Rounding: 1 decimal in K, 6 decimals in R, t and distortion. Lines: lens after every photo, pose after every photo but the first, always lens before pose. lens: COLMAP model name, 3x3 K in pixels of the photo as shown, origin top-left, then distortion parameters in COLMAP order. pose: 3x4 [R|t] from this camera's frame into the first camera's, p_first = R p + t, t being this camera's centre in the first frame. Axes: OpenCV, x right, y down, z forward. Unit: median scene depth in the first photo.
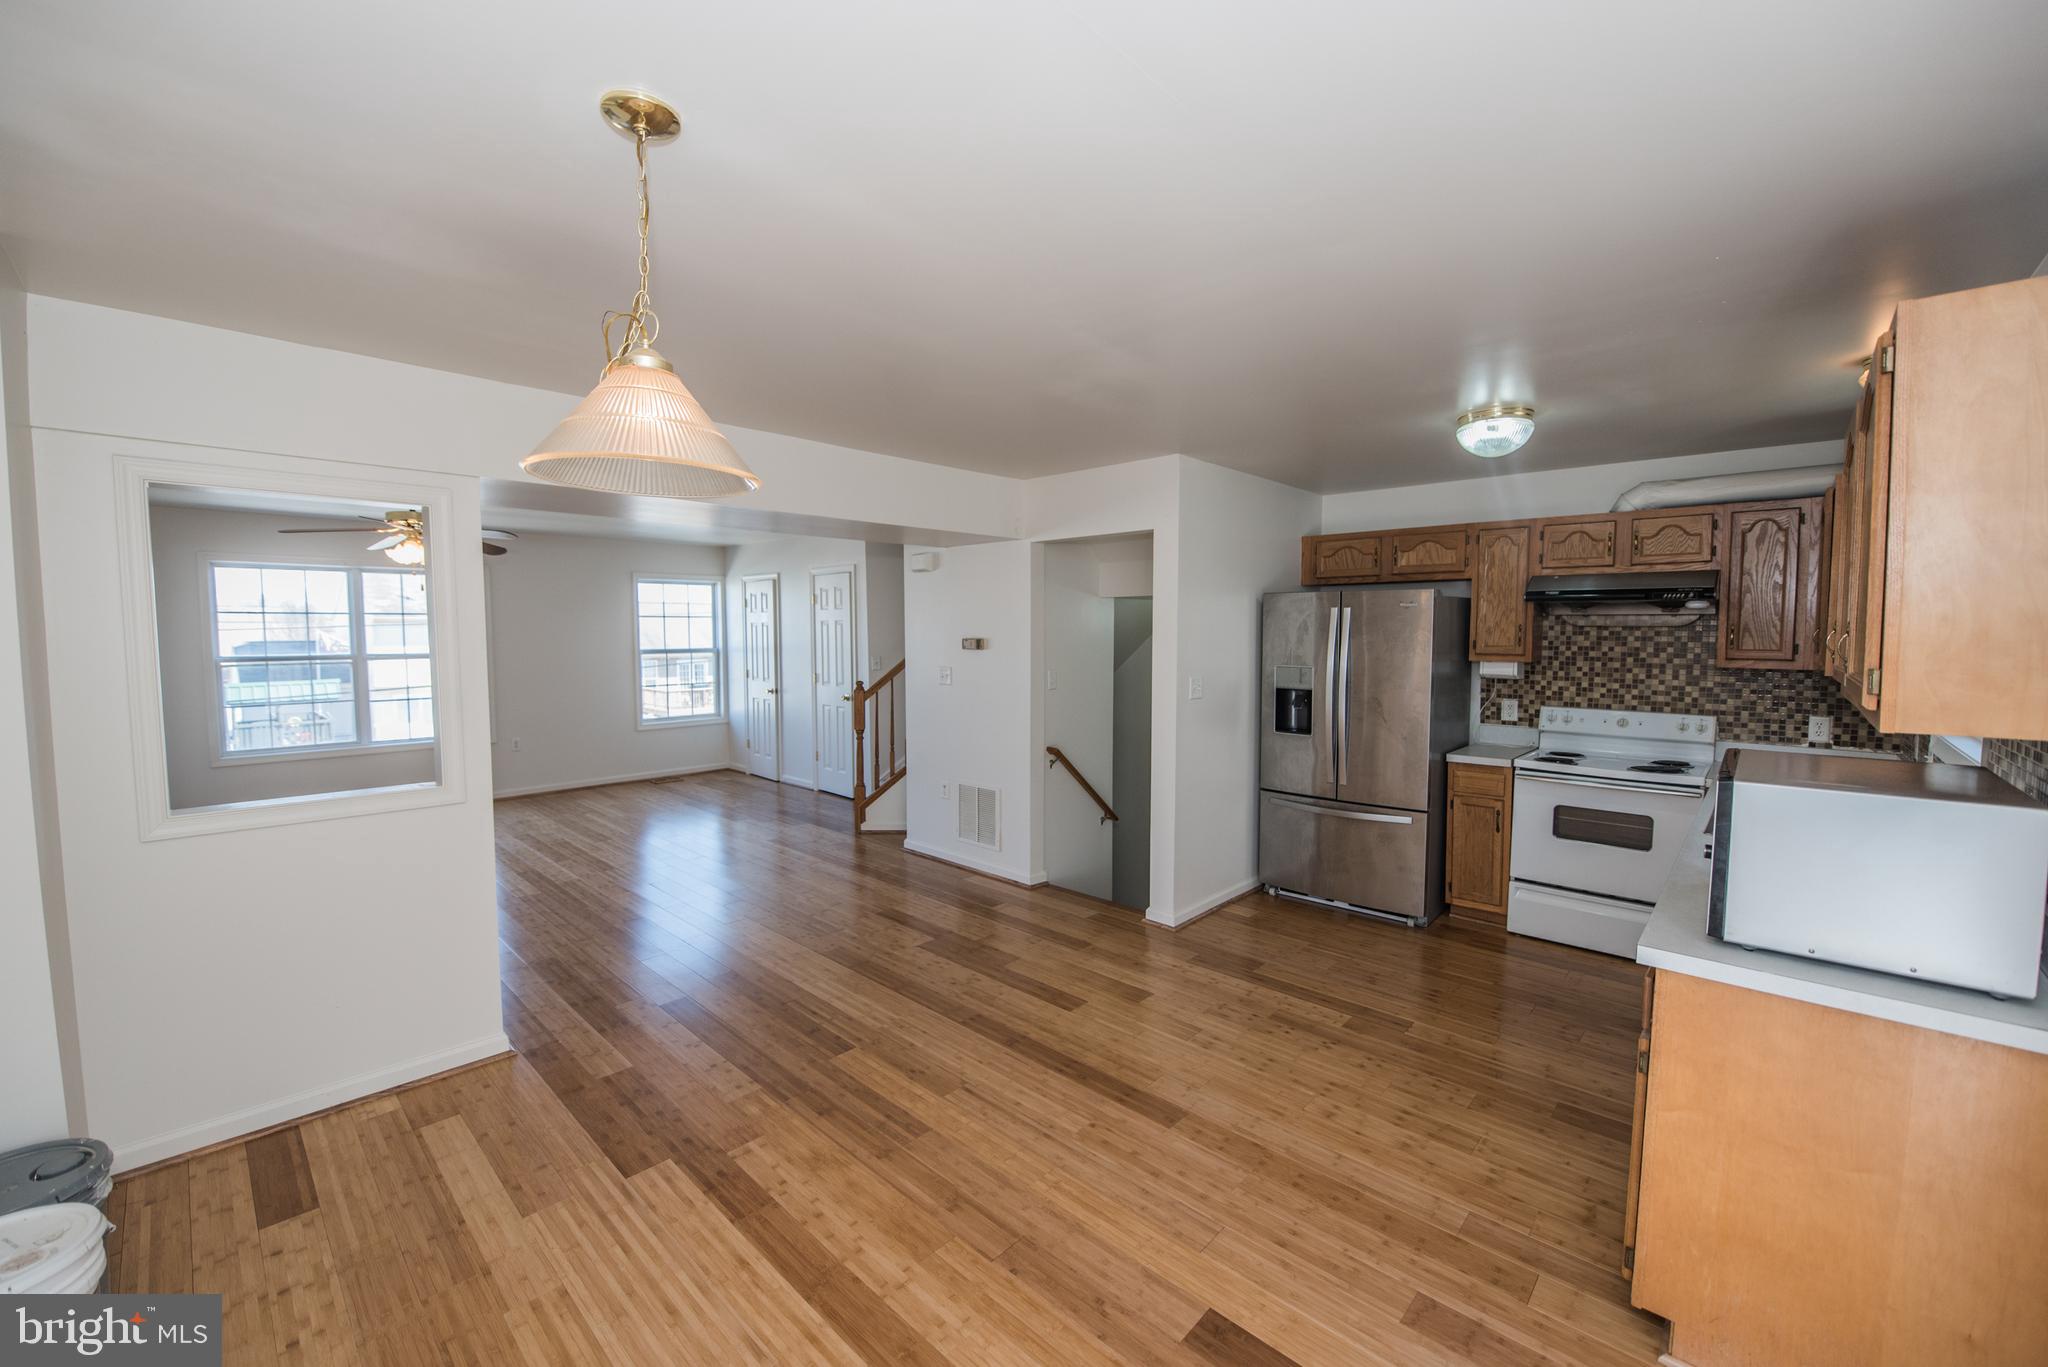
lens RADIAL K [[813.6, 0, 1015.2], [0, 813.6, 682.2], [0, 0, 1]] dist [-0.015341, -0.002847]
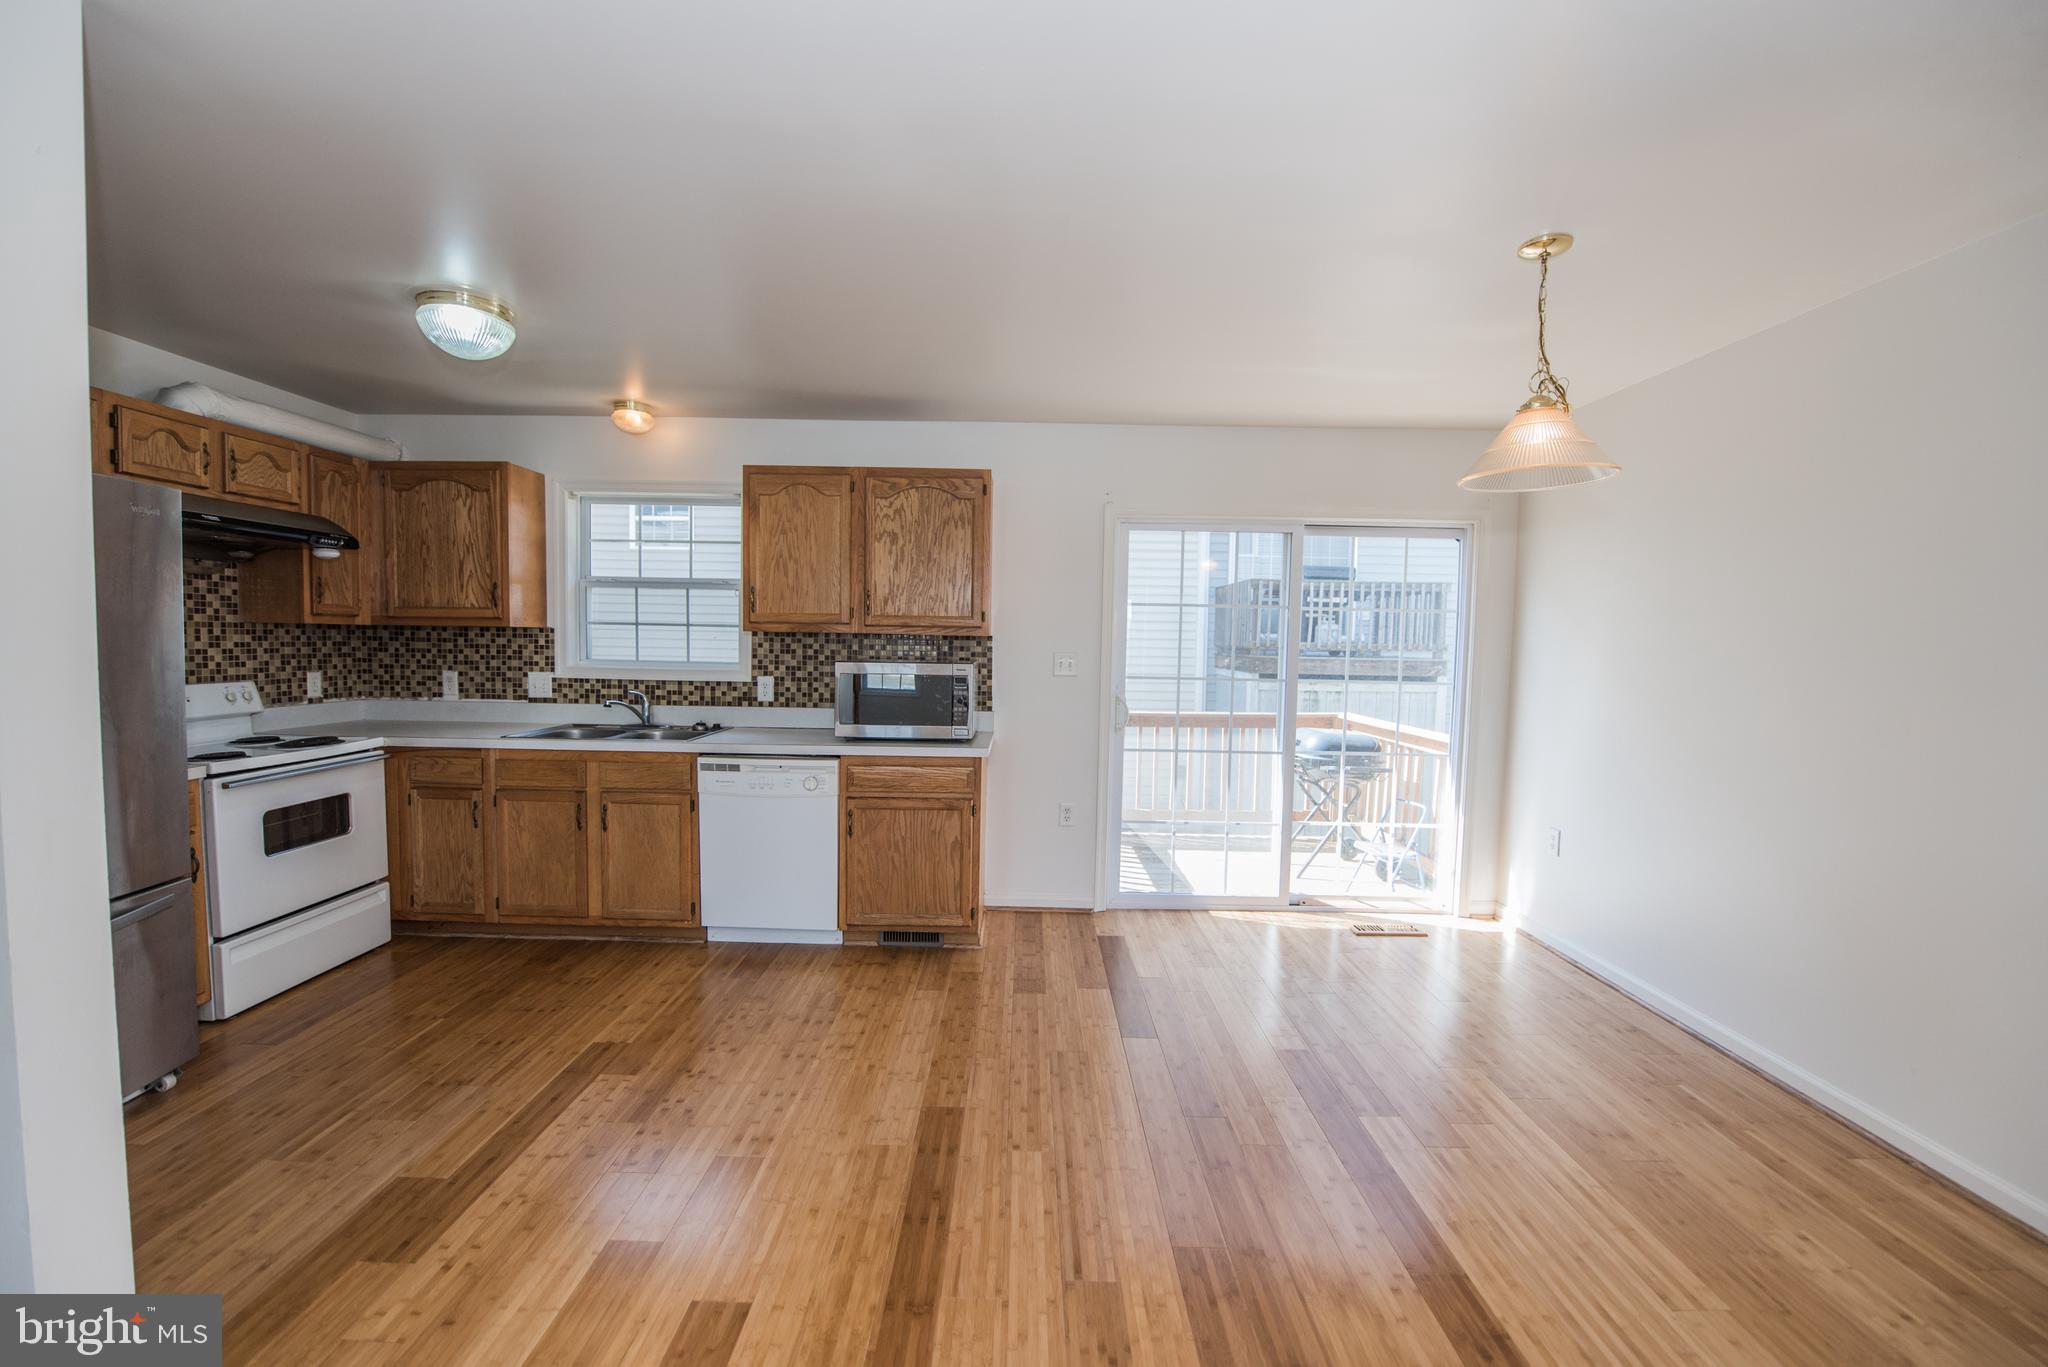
lens RADIAL K [[813.6, 0, 1020.9], [0, 813.6, 680.6], [0, 0, 1]] dist [-0.015341, -0.002847]
pose [[-0.685654, -0.051027, 0.726137, -0.384940], [0.030349, 0.994669, 0.098555, -0.021420], [-0.727294, 0.089612, -0.680450, 1.171973]]
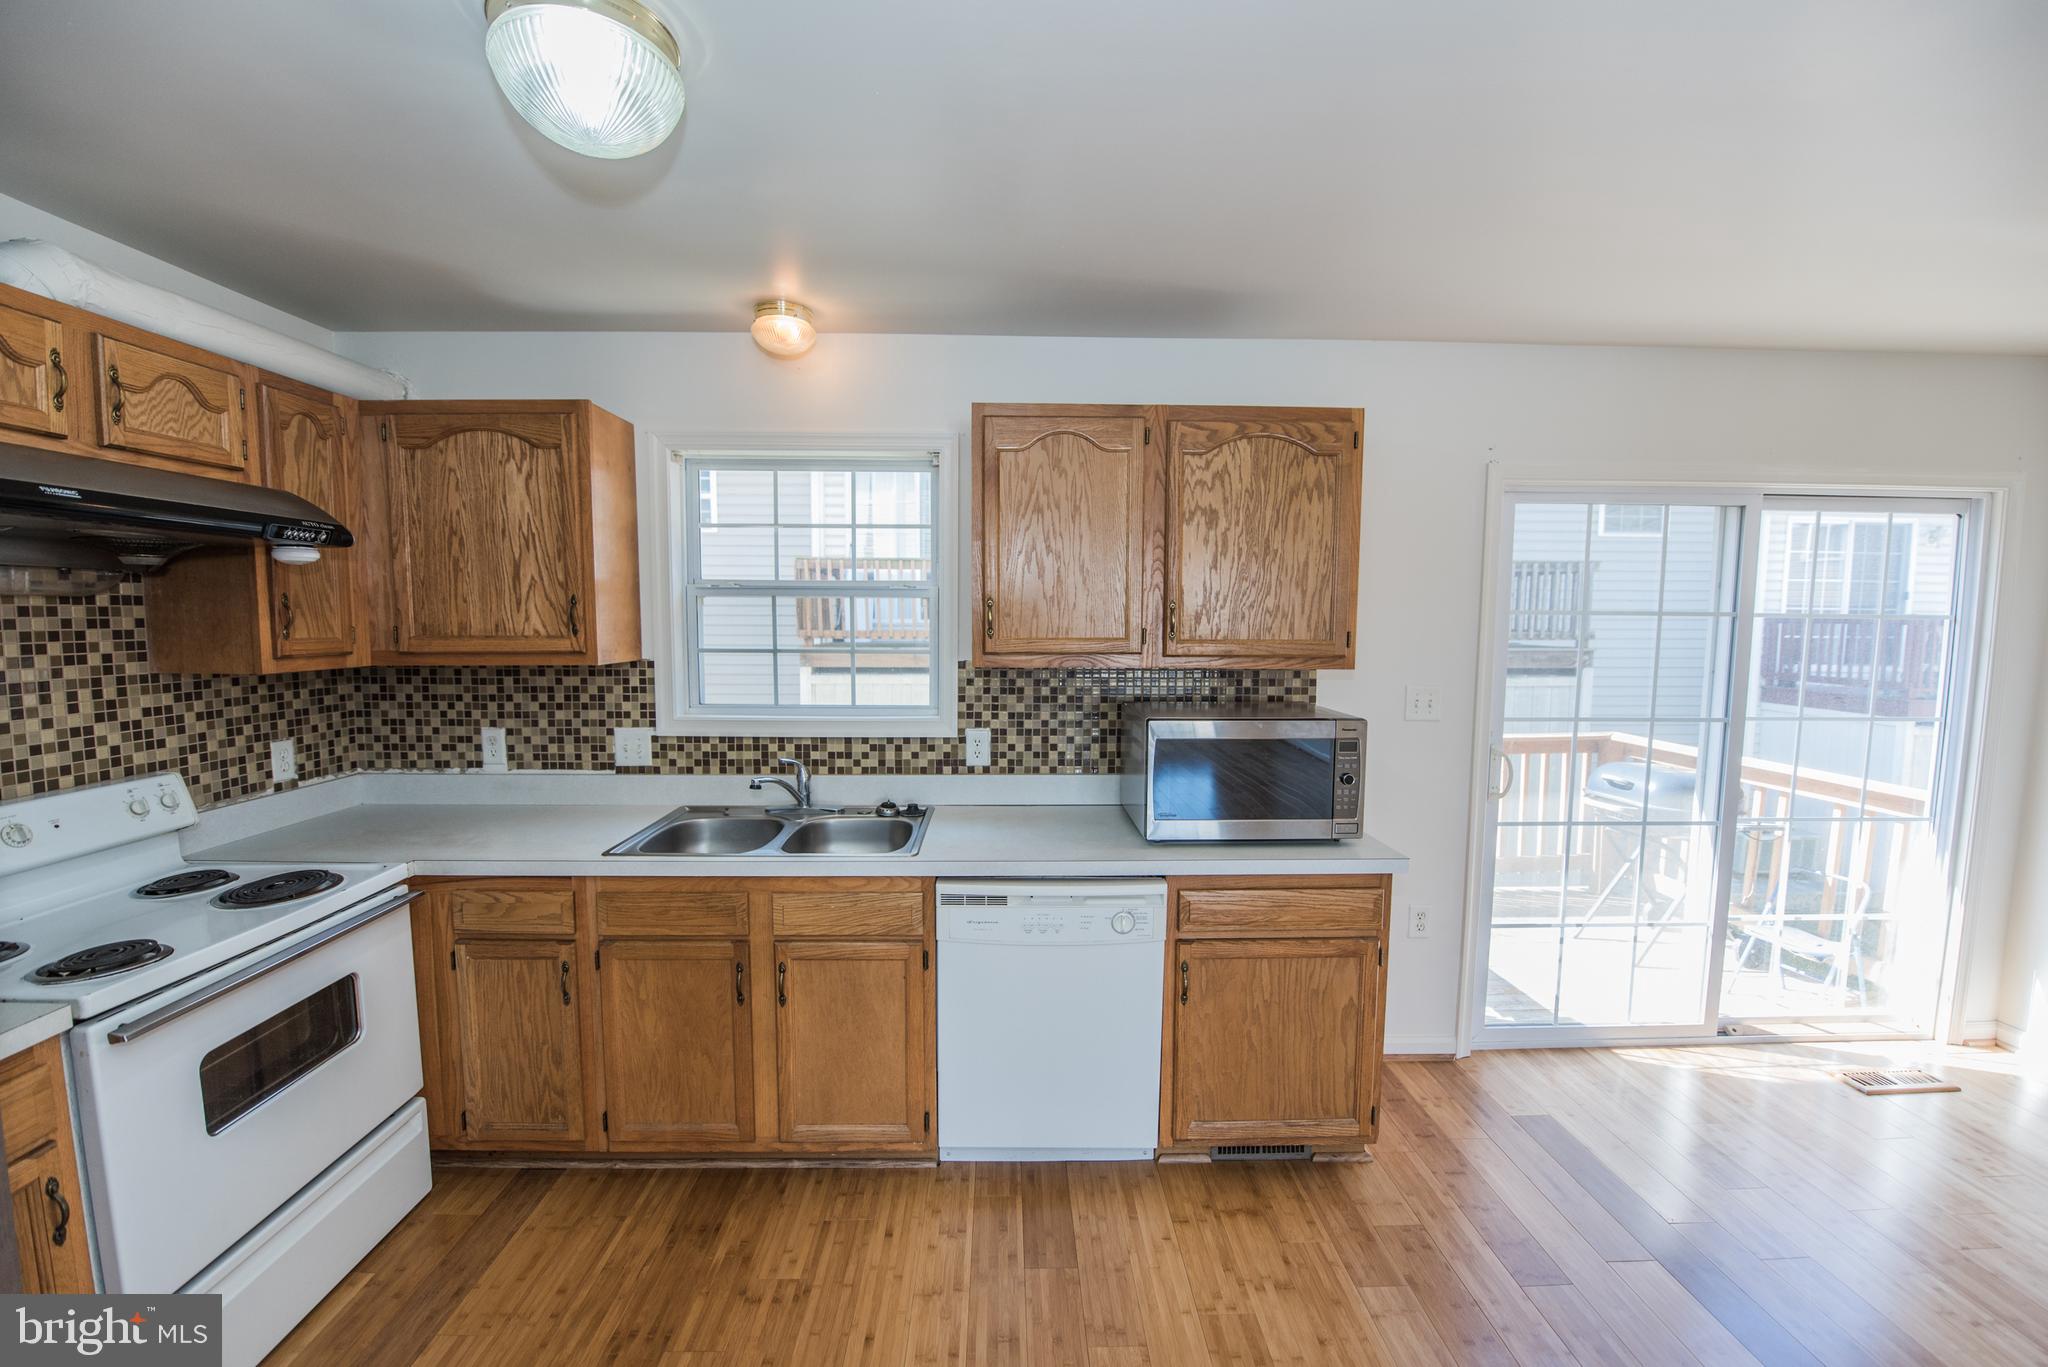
lens RADIAL K [[813.6, 0, 1019.6], [0, 813.6, 681.2], [0, 0, 1]] dist [-0.015341, -0.002847]
pose [[-0.704210, -0.061455, 0.707327, 0.165273], [0.042705, 0.990777, 0.128599, -0.068642], [-0.708706, 0.120767, -0.695091, 1.149378]]
